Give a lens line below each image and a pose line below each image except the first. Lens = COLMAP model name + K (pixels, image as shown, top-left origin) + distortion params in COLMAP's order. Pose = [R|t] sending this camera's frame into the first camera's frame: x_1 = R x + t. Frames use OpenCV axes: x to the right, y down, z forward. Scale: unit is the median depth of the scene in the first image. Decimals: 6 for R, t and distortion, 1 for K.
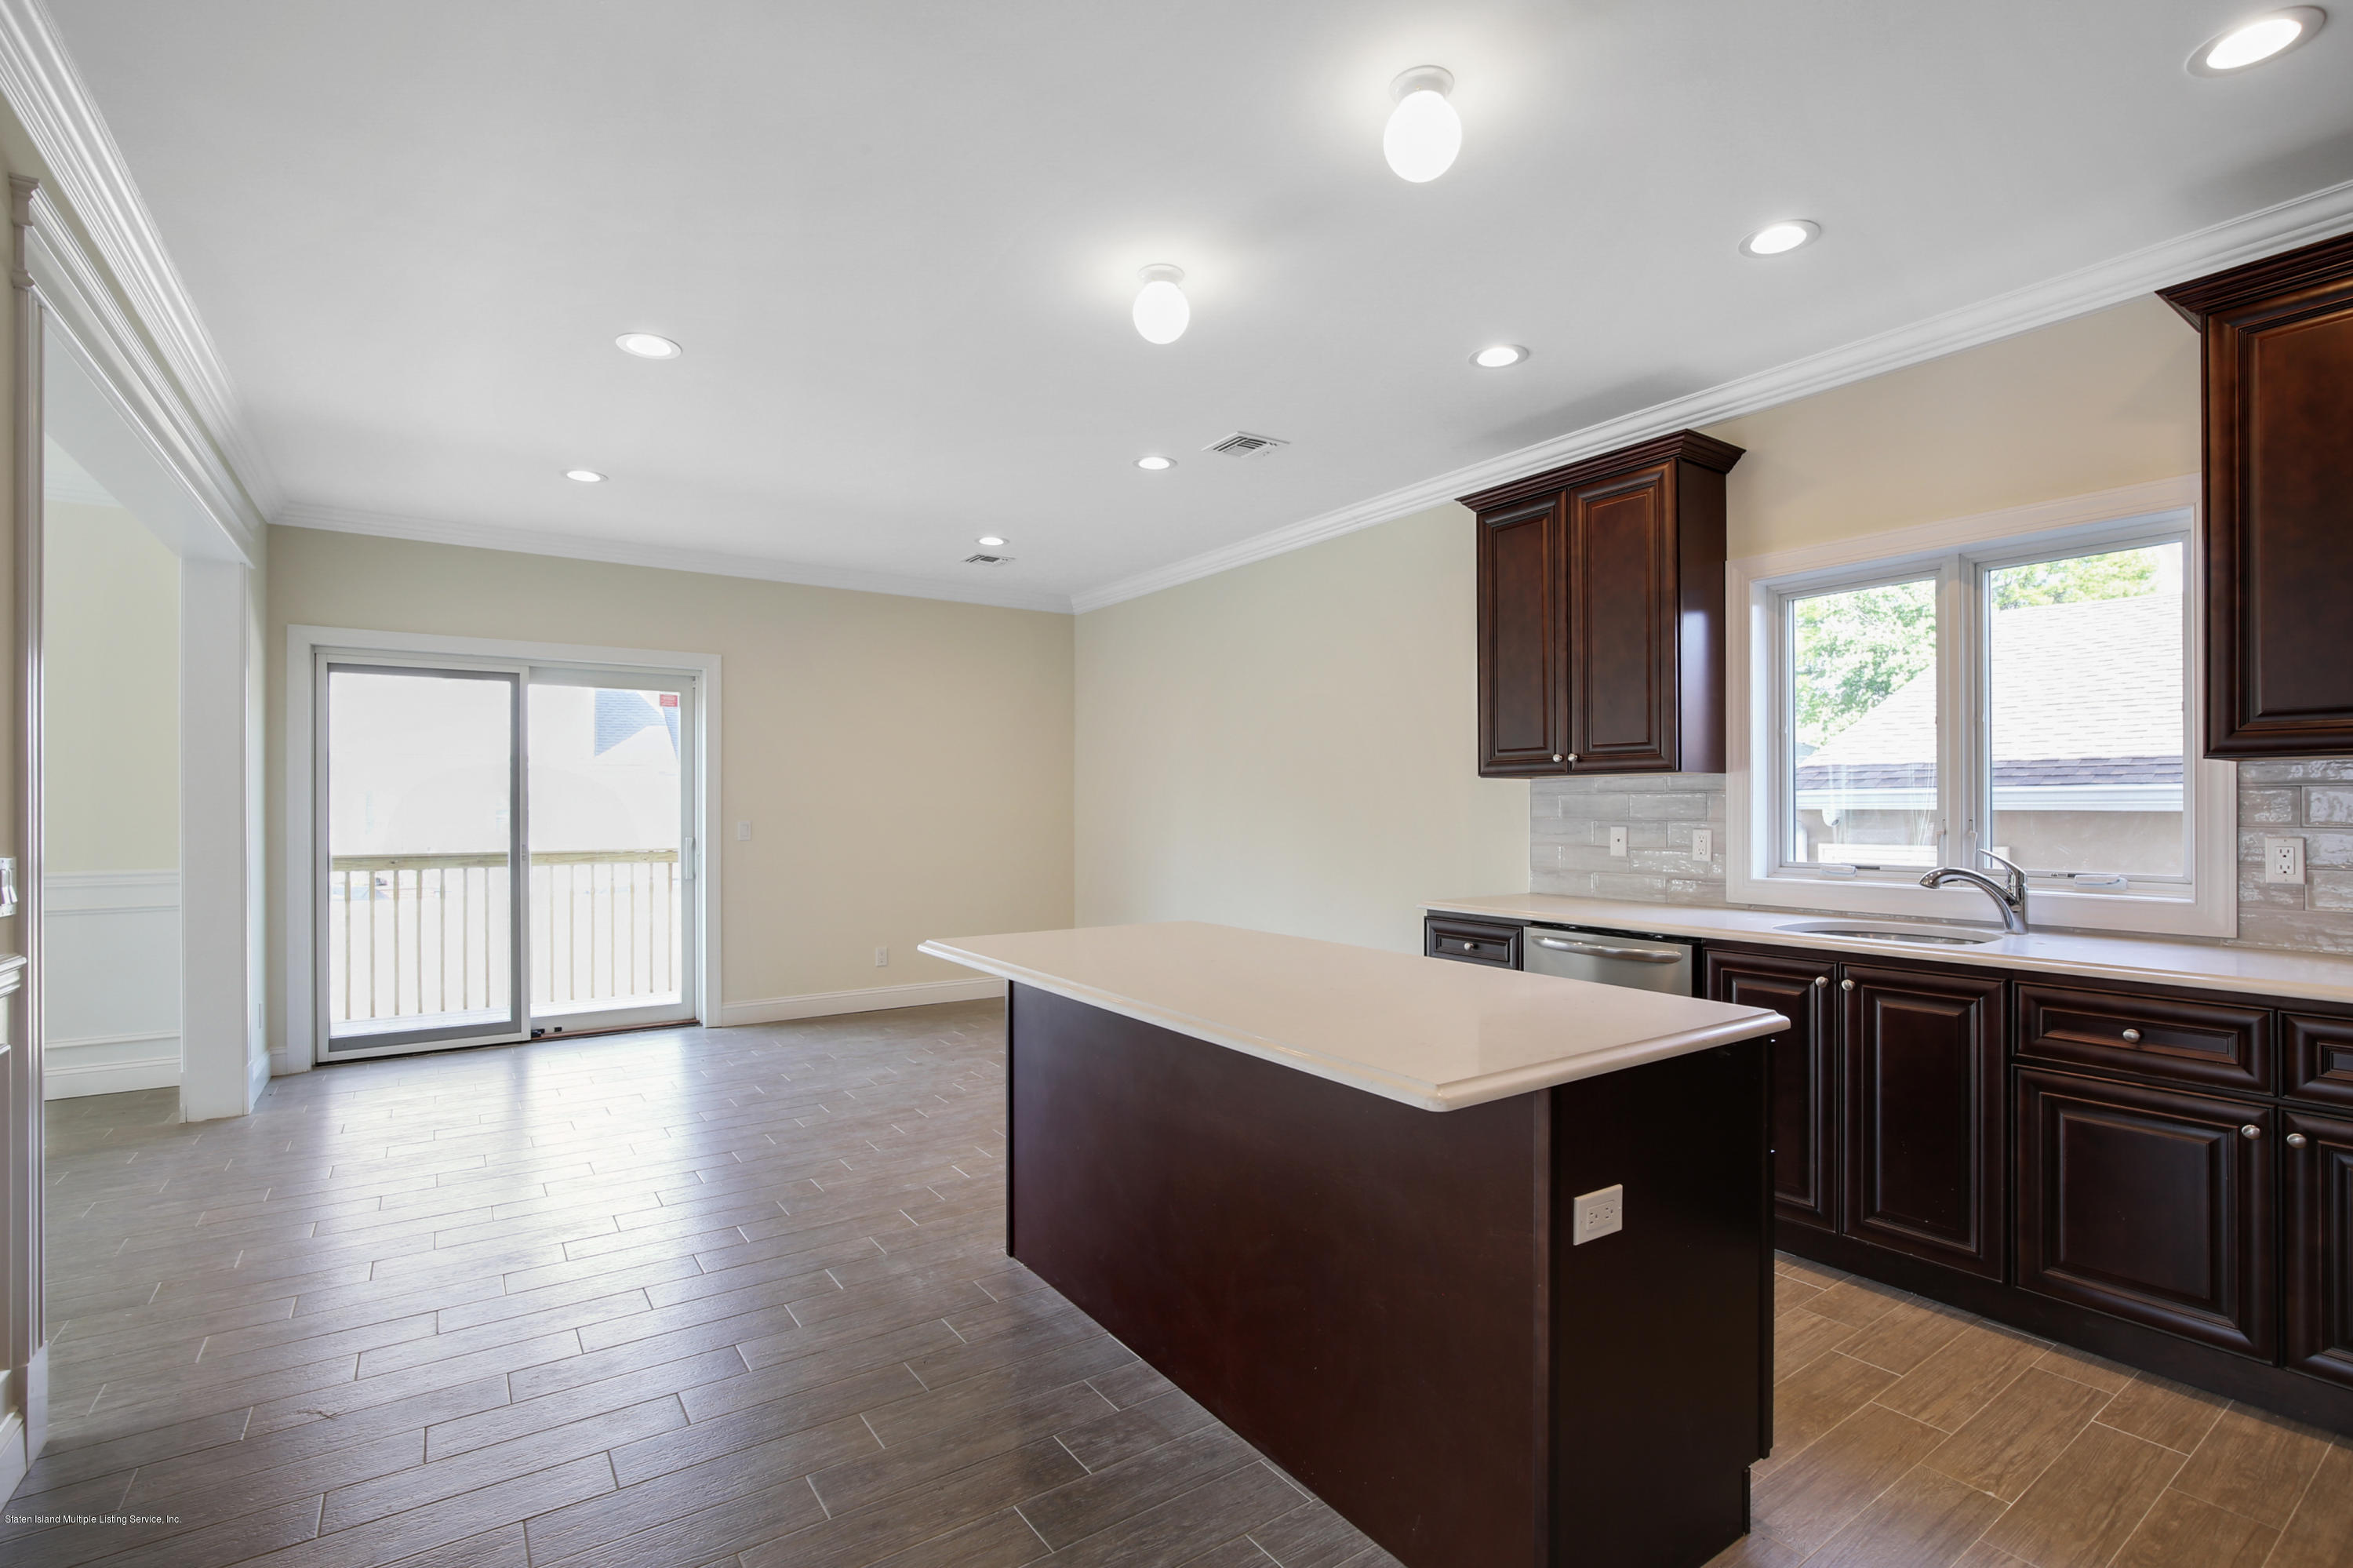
lens RADIAL K [[1067.4, 0, 1189.7], [0, 1067.4, 781.9], [0, 0, 1]] dist [-0.027784, -0.000209]
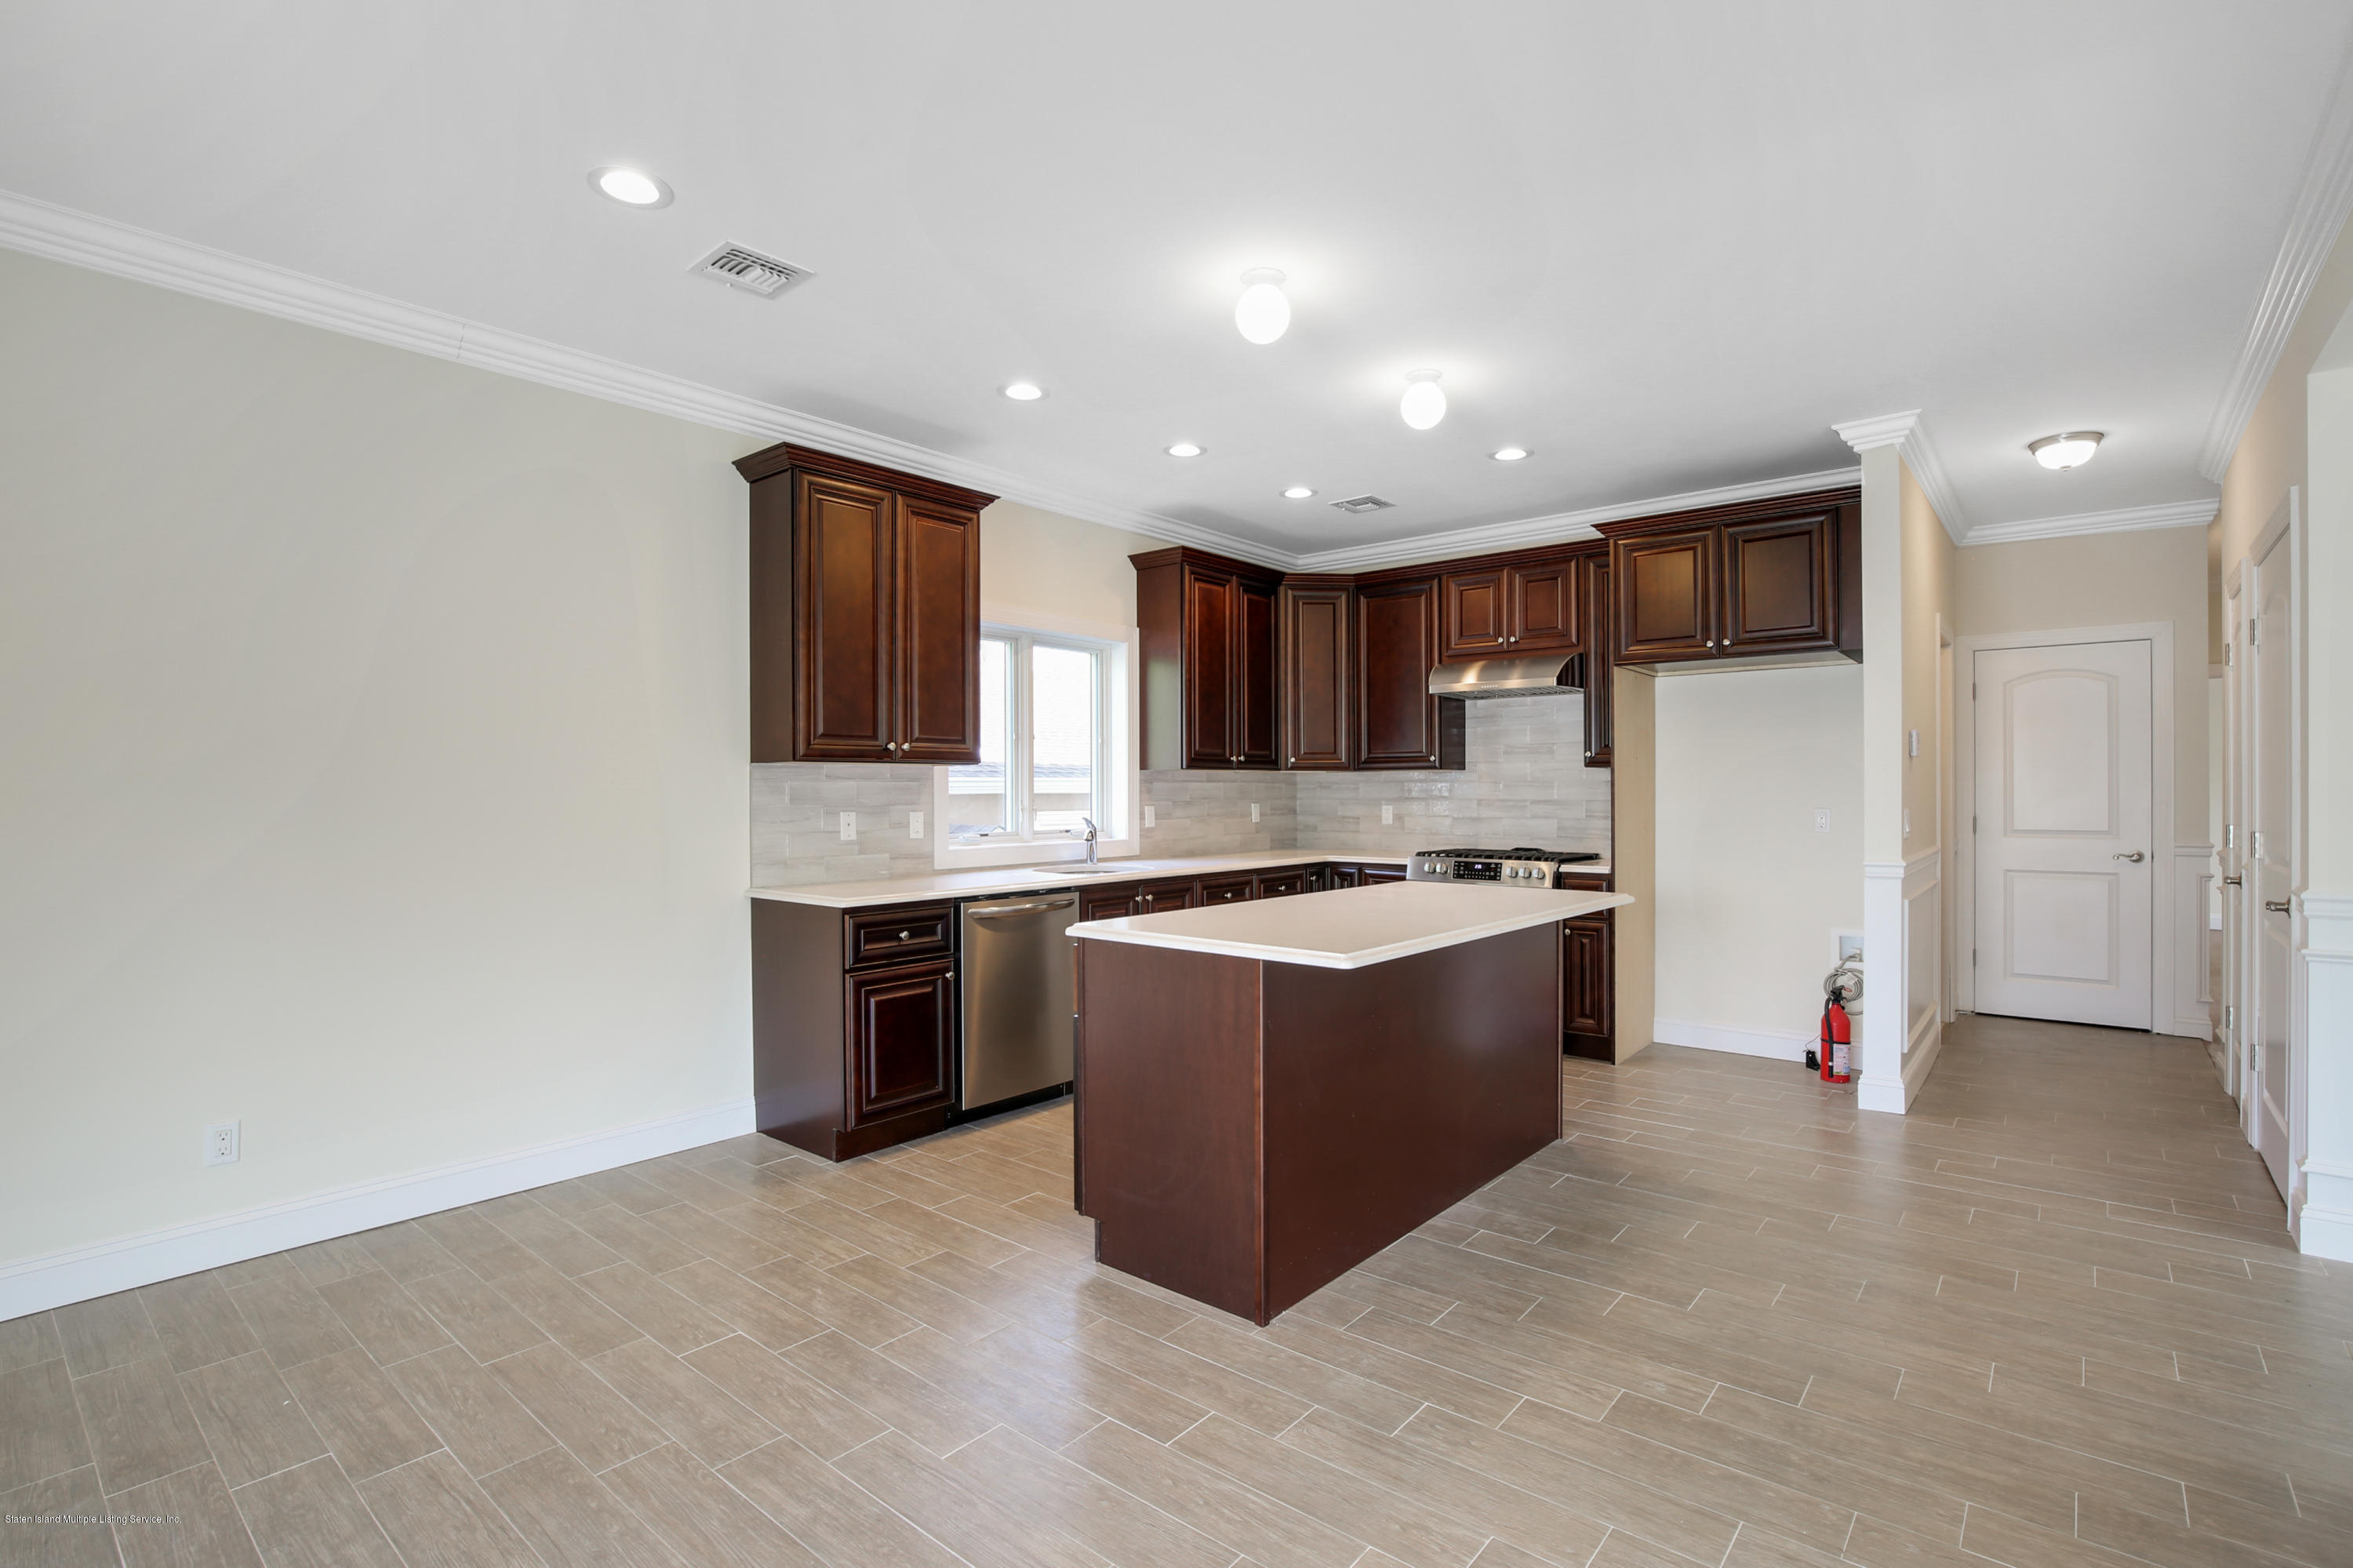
lens RADIAL K [[1091.2, 0, 1161.8], [0, 1091.2, 790.7], [0, 0, 1]] dist [-0.024680, 0.000571]
pose [[-0.239067, 0.001672, 0.971002, -0.809802], [-0.015606, 0.999863, -0.005564, 0.024291], [-0.970878, -0.016484, -0.239008, 1.062417]]
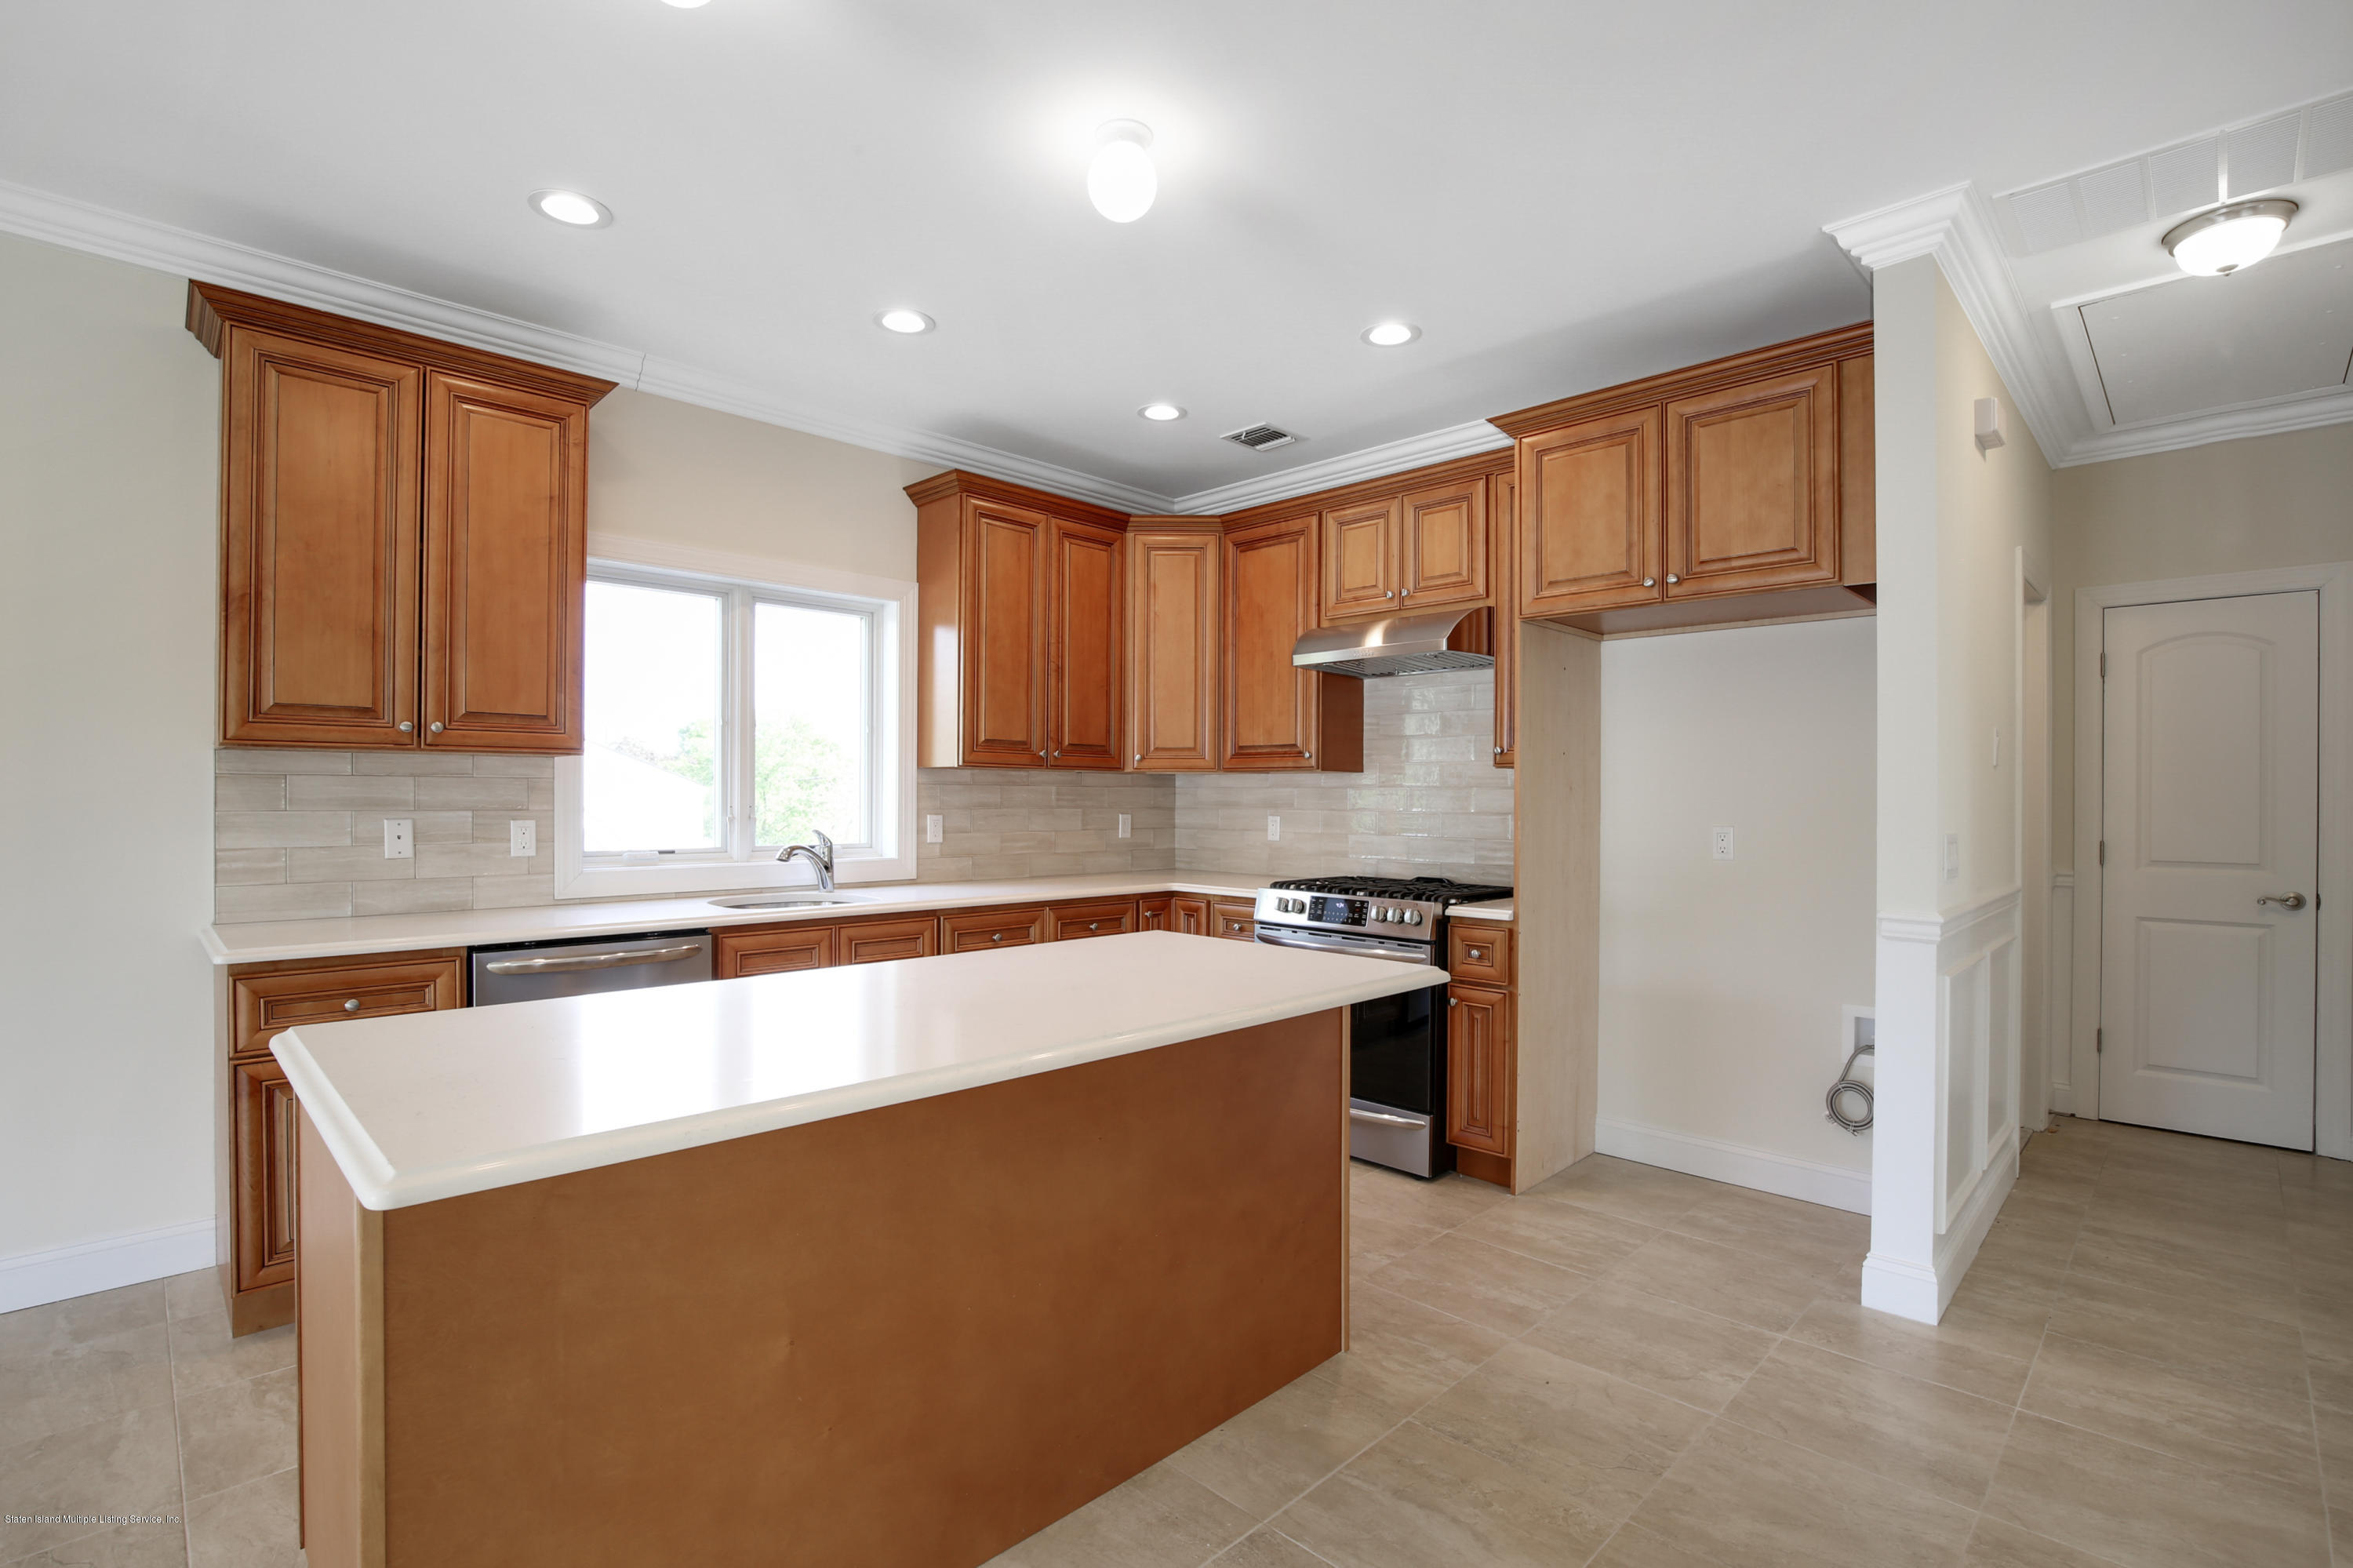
lens RADIAL K [[1091.2, 0, 1161.8], [0, 1091.2, 790.7], [0, 0, 1]] dist [-0.024680, 0.000571]
pose [[-0.160709, 0.005343, 0.986987, -0.505657], [-0.026130, 0.999612, -0.009667, 0.015898], [-0.986656, -0.027344, -0.160507, 0.643327]]
